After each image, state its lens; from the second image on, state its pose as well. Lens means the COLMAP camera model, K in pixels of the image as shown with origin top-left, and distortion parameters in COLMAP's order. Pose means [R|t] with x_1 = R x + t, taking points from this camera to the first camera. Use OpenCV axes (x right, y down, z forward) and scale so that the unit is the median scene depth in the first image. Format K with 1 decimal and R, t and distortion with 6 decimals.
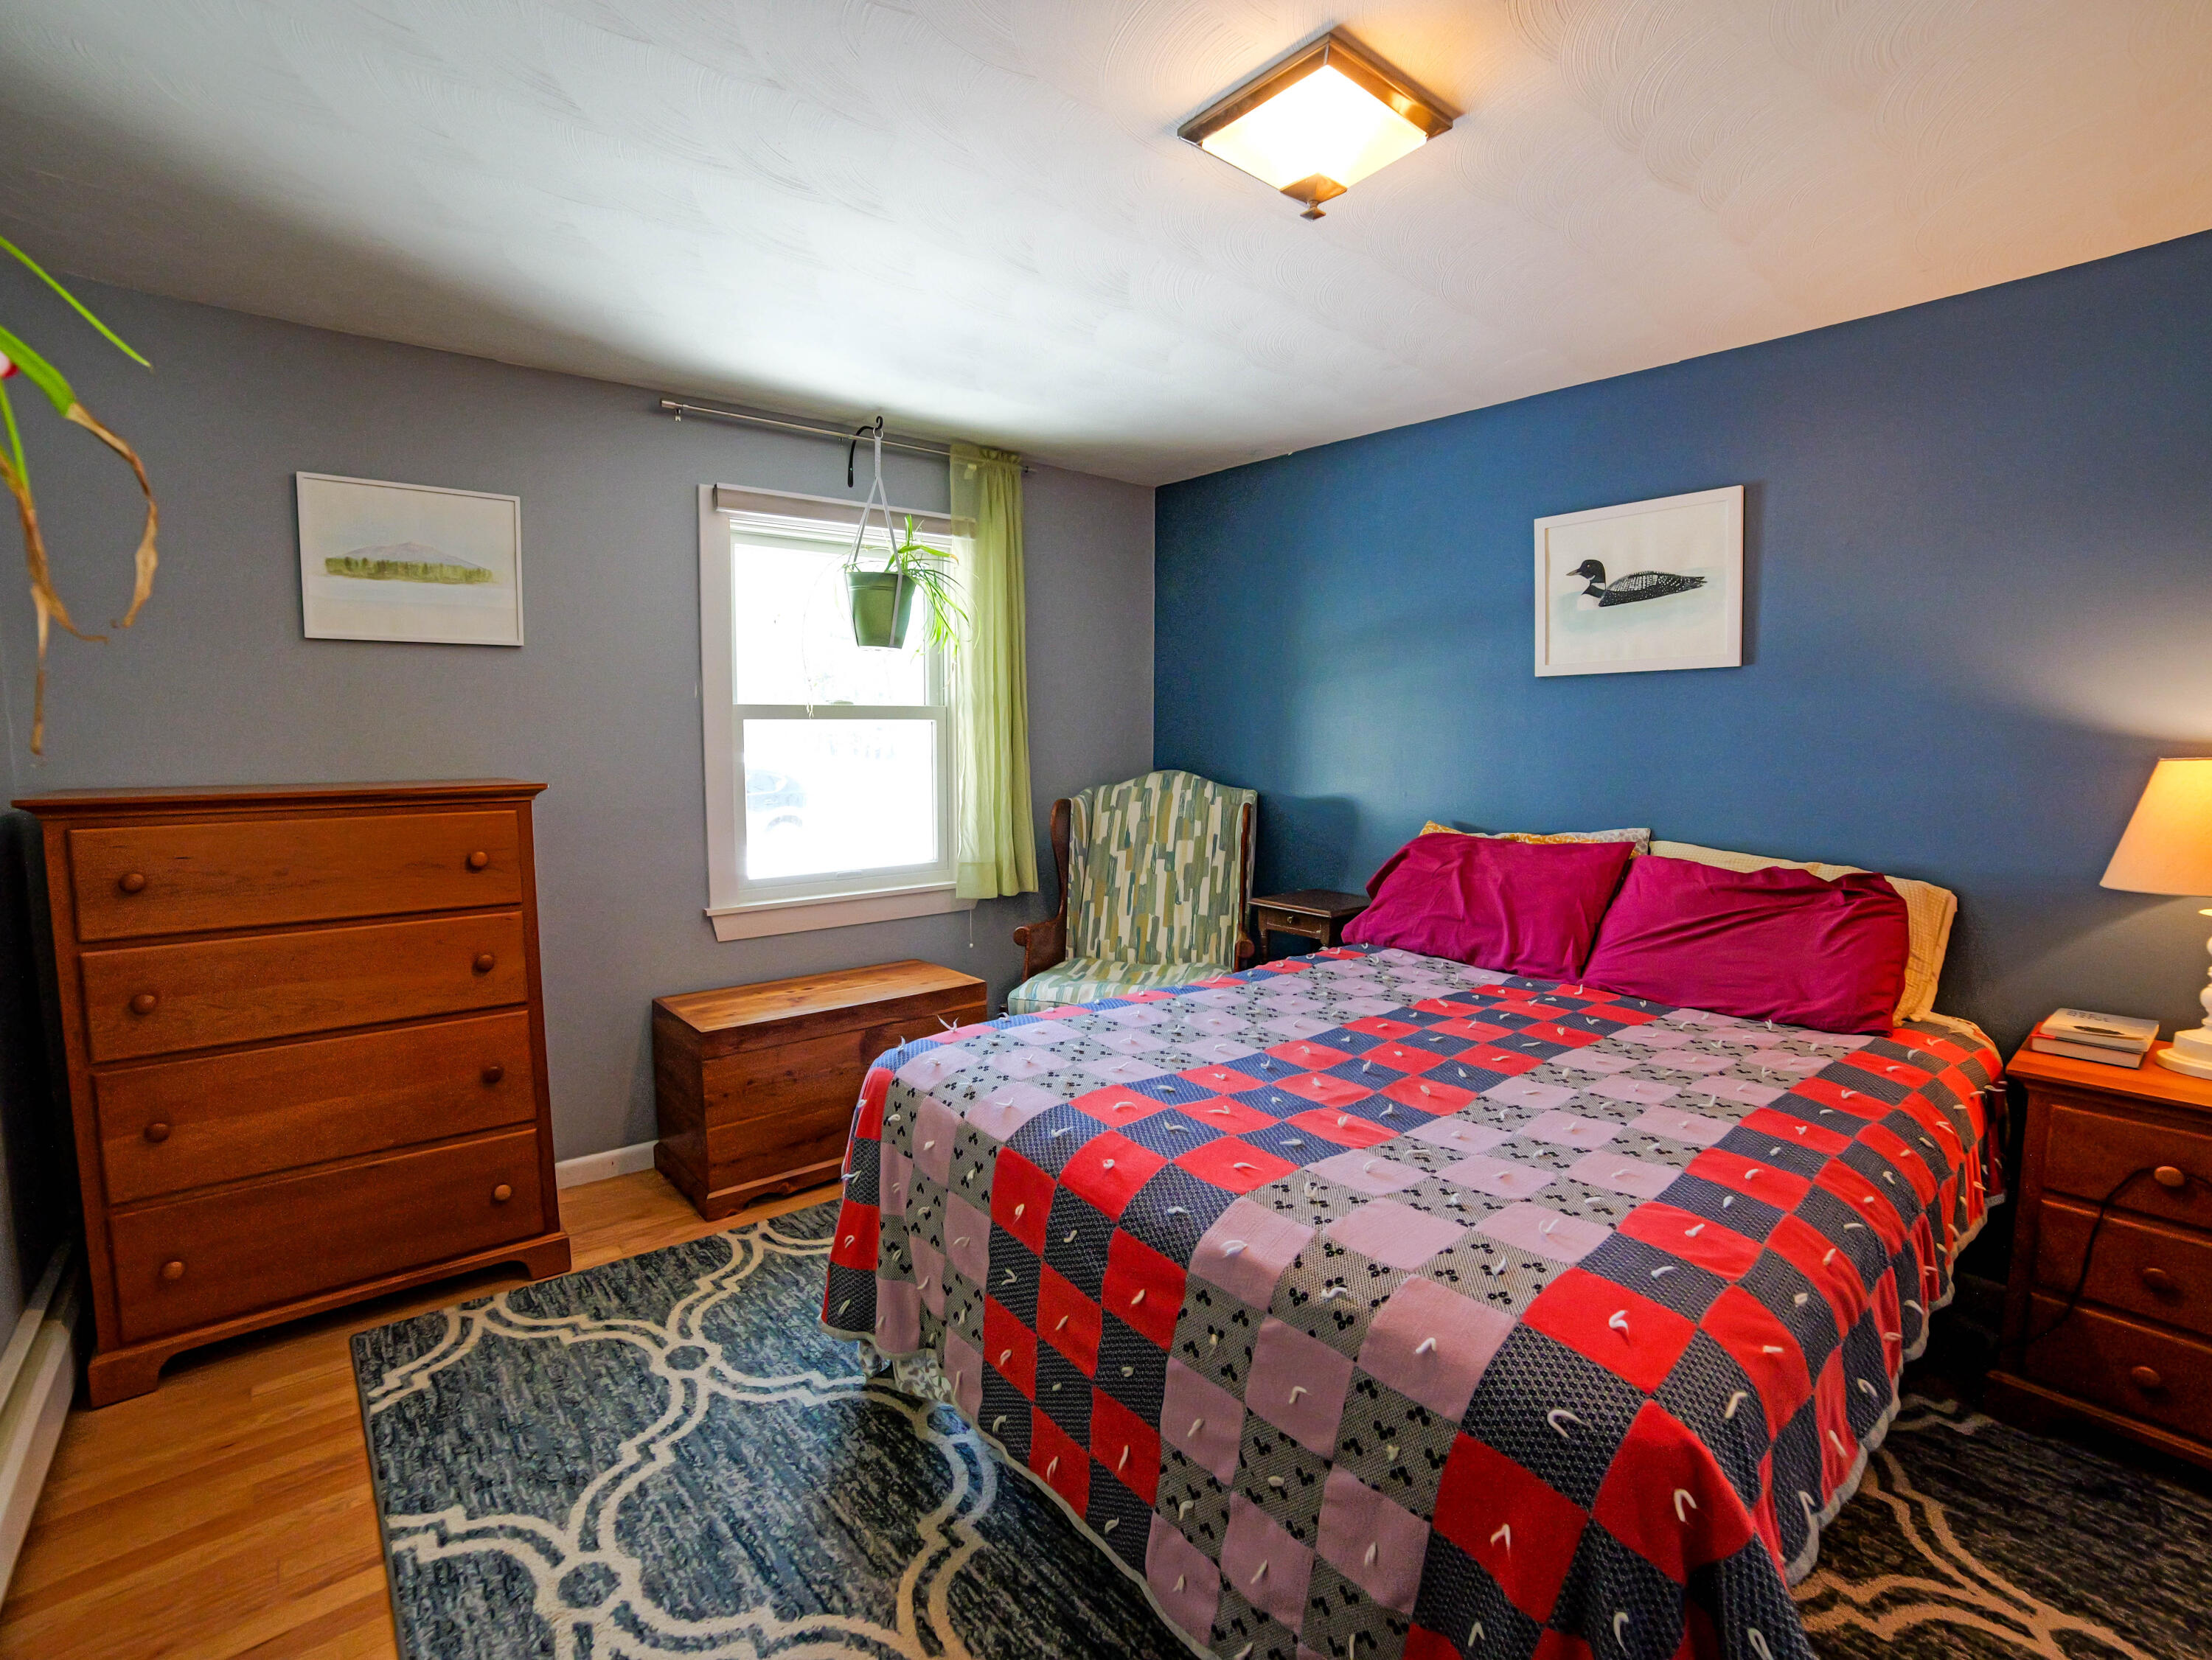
lens RADIAL K [[1035.0, 0, 1093.1], [0, 1035.0, 833.4], [0, 0, 1]] dist [-0.115822, 0.043289]
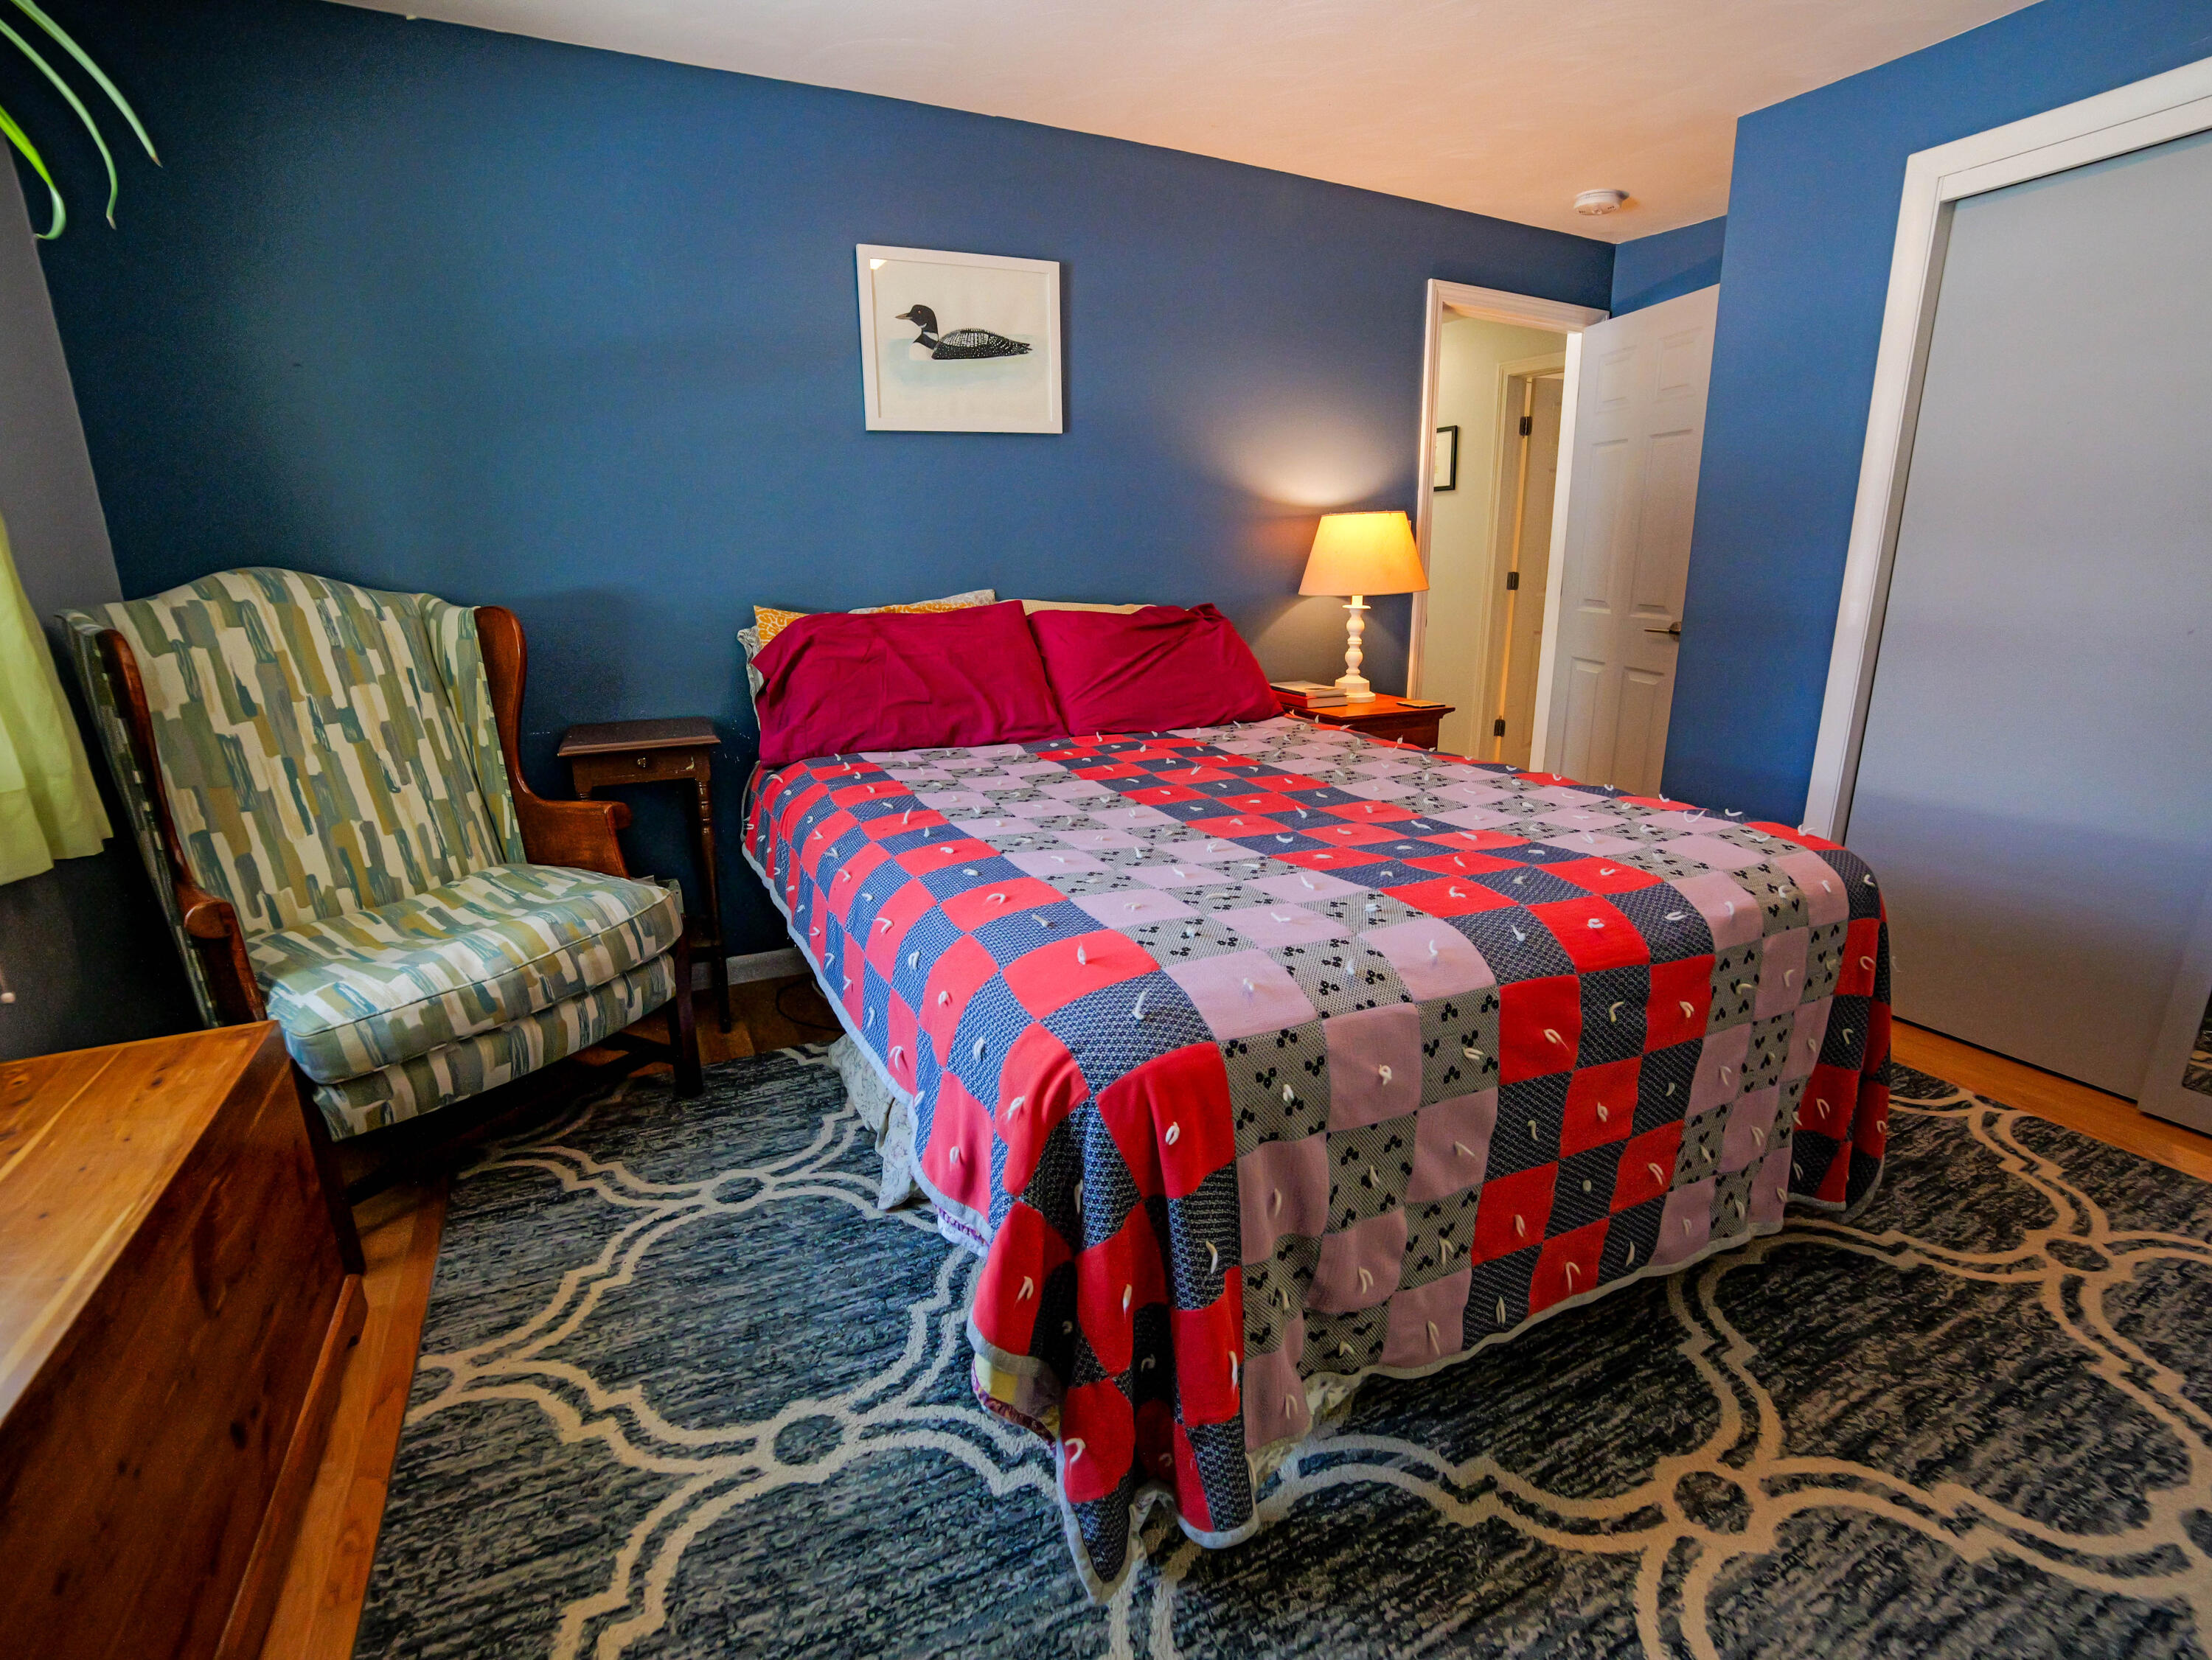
lens RADIAL K [[1035.0, 0, 1093.1], [0, 1035.0, 833.4], [0, 0, 1]] dist [-0.115822, 0.043289]
pose [[0.236643, -0.258951, 0.936453, -0.474309], [0.098382, 0.965262, 0.242055, -0.007841], [-0.966603, 0.034850, 0.253898, 0.627943]]
